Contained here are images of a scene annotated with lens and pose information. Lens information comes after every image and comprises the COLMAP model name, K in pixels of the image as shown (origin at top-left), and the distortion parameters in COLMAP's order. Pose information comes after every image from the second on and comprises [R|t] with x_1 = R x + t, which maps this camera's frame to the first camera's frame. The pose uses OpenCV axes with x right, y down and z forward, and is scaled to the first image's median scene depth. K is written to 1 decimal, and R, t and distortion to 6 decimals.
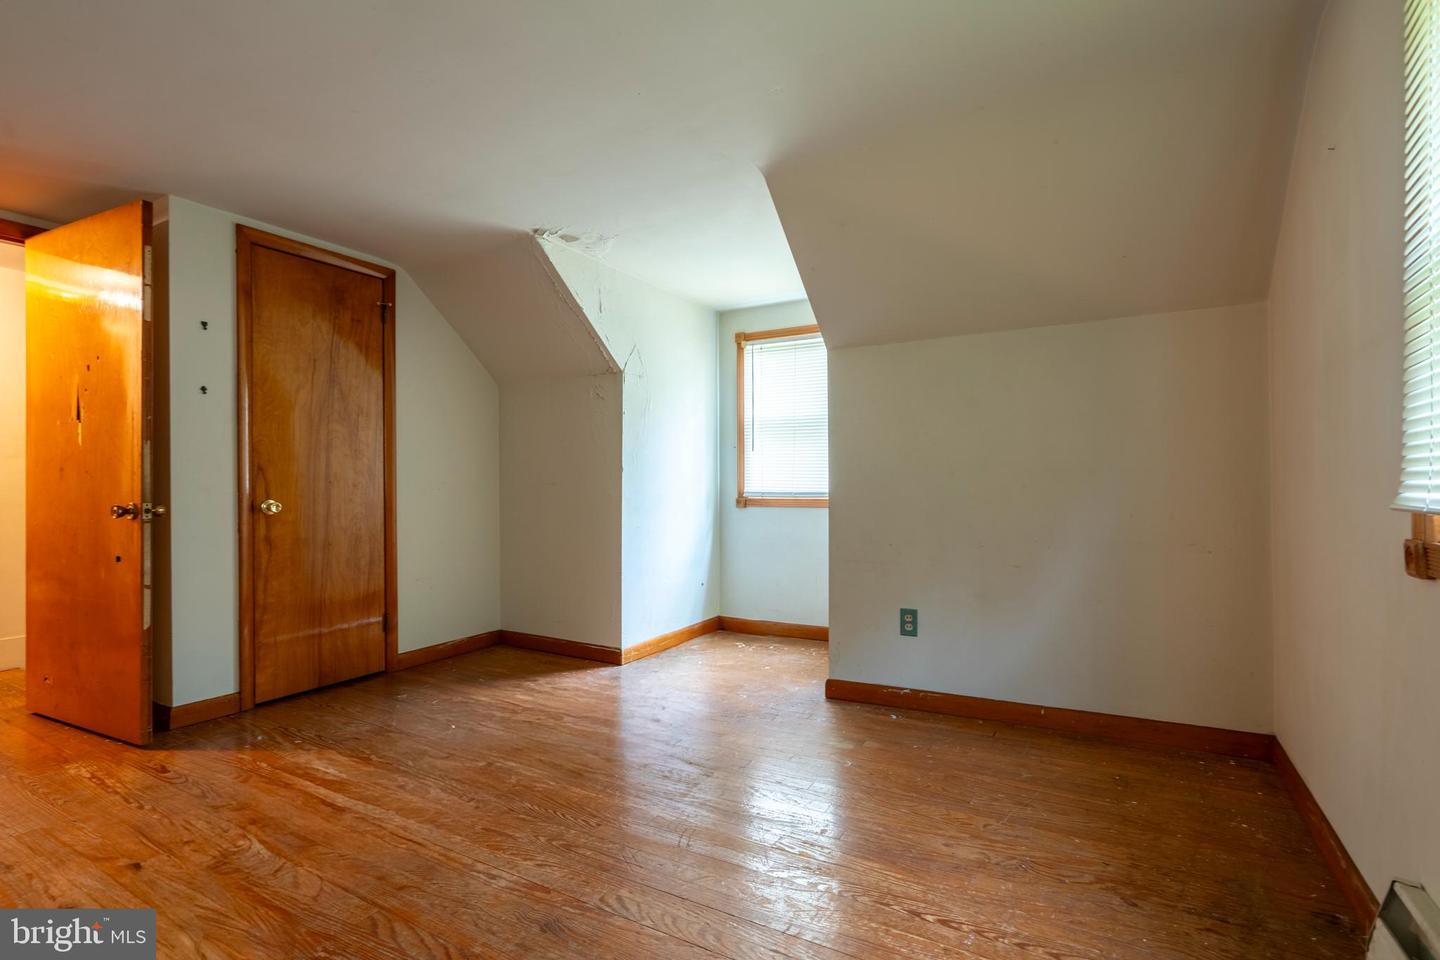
lens RADIAL K [[688.5, 0, 724.3], [0, 688.5, 485.0], [0, 0, 1]] dist [-0.016190, 0.007348]
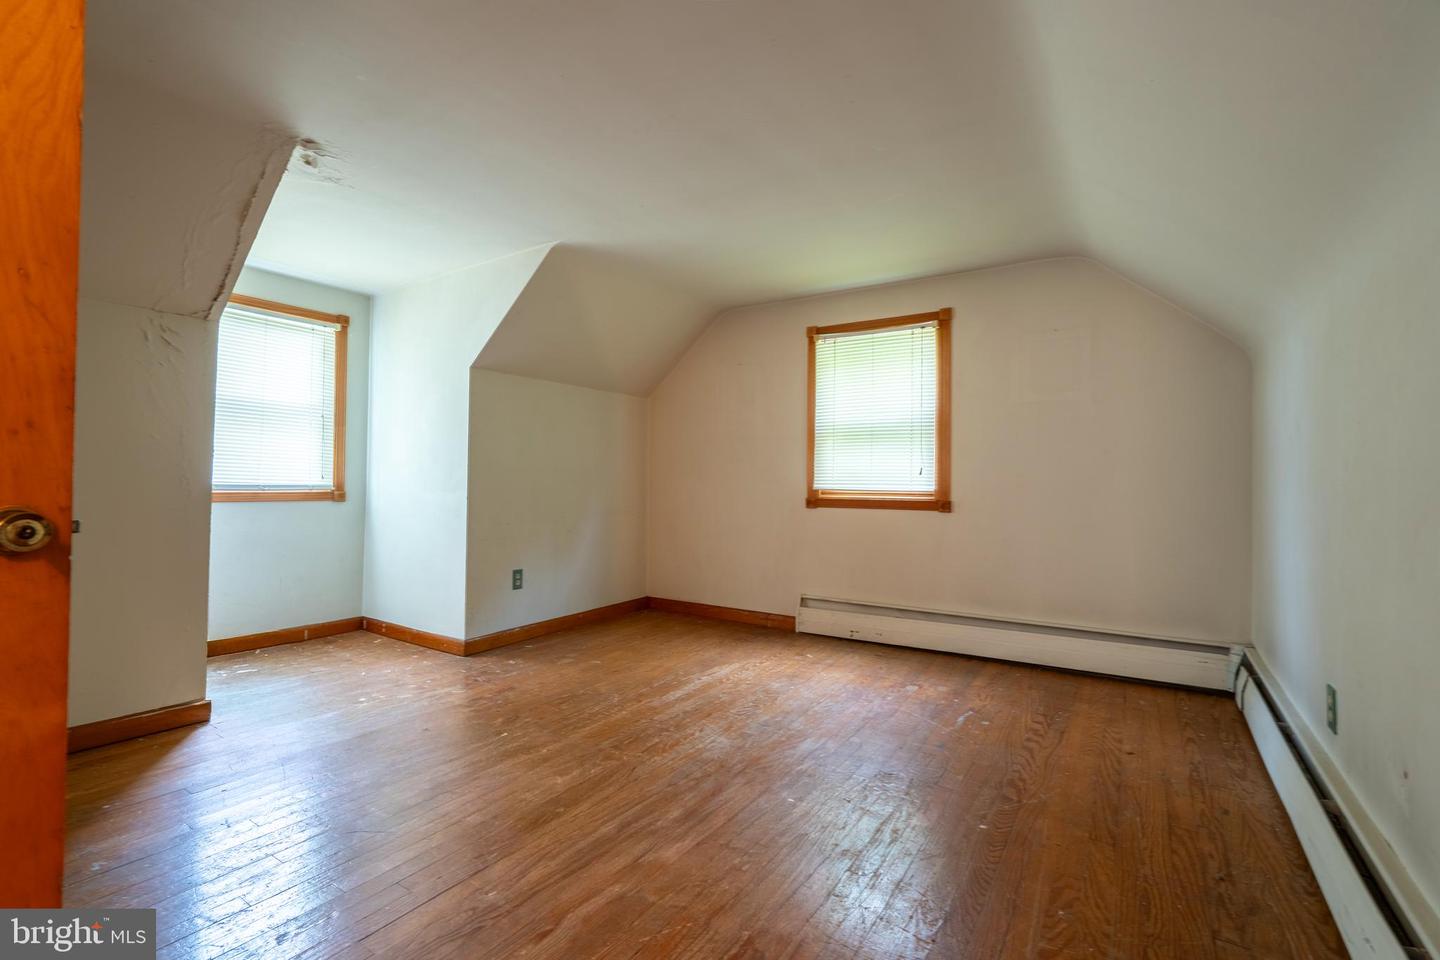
lens RADIAL K [[653.7, 0, 701.9], [0, 653.7, 477.3], [0, 0, 1]] dist [-0.012955, 0.006669]
pose [[0.057566, 0.016925, 0.998198, -1.337430], [-0.014020, 0.999771, -0.016143, 0.011276], [-0.998243, -0.013065, 0.057790, 0.713169]]
